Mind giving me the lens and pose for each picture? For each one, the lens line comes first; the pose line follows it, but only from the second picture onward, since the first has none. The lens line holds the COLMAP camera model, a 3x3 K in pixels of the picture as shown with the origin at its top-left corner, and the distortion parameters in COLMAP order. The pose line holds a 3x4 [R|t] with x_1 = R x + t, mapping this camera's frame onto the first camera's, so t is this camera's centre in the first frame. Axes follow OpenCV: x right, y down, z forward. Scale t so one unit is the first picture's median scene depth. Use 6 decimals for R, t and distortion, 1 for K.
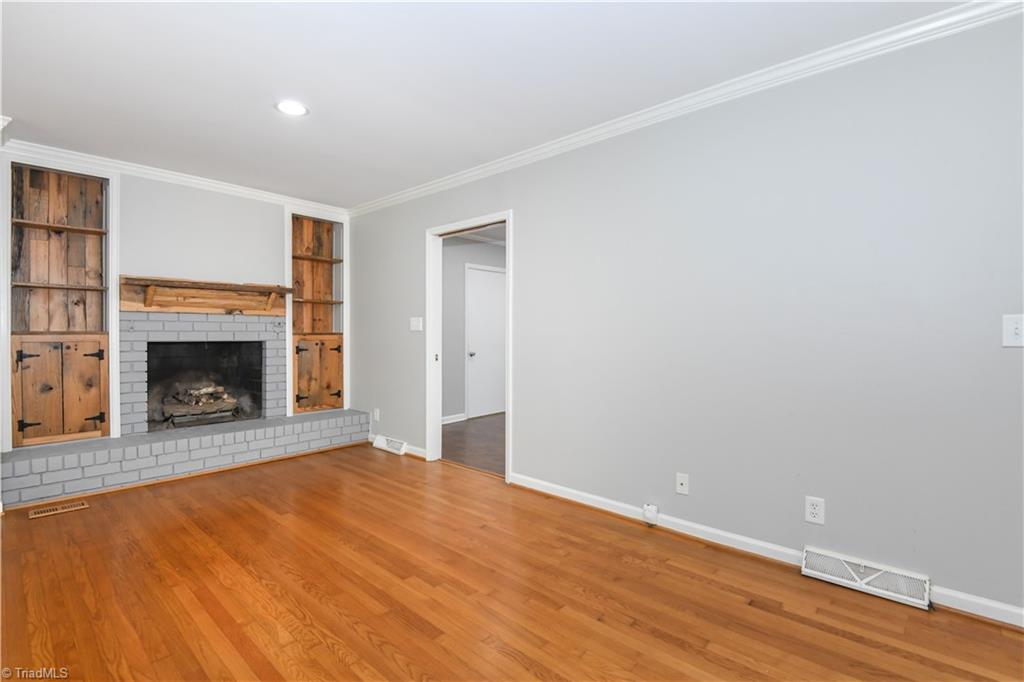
lens RADIAL K [[469.4, 0, 513.2], [0, 469.4, 344.9], [0, 0, 1]] dist [-0.001792, -0.000931]
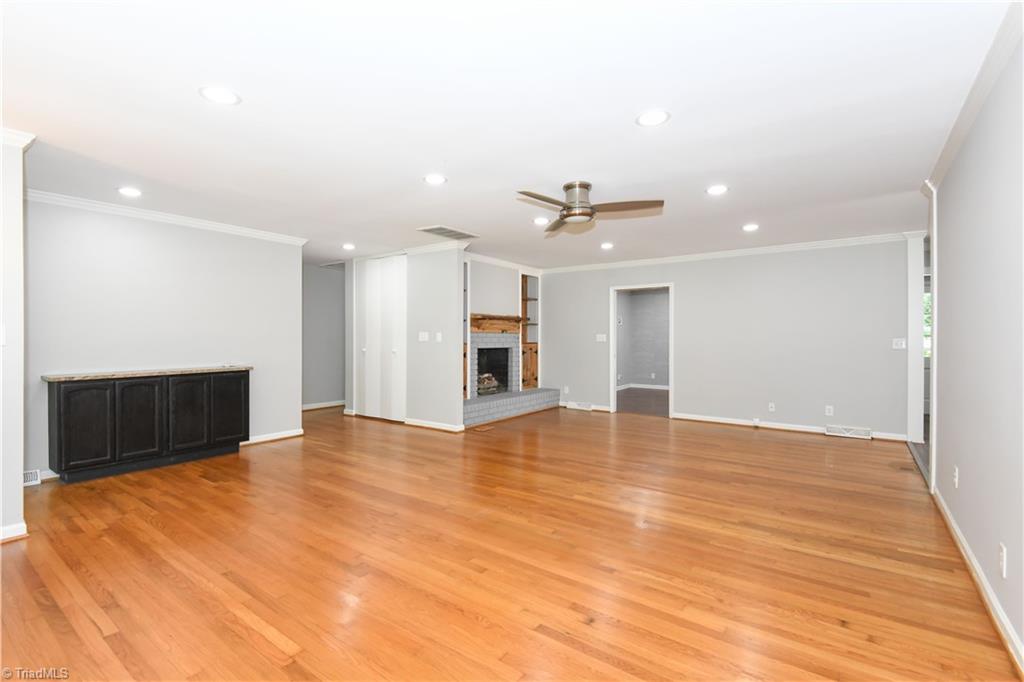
lens RADIAL K [[469.4, 0, 502.1], [0, 469.4, 338.5], [0, 0, 1]] dist [-0.001792, -0.000931]
pose [[0.994942, -0.002397, 0.100420, -0.726906], [0.004796, 0.999709, -0.023655, -0.000955], [-0.100334, 0.024017, 0.994664, -0.724897]]
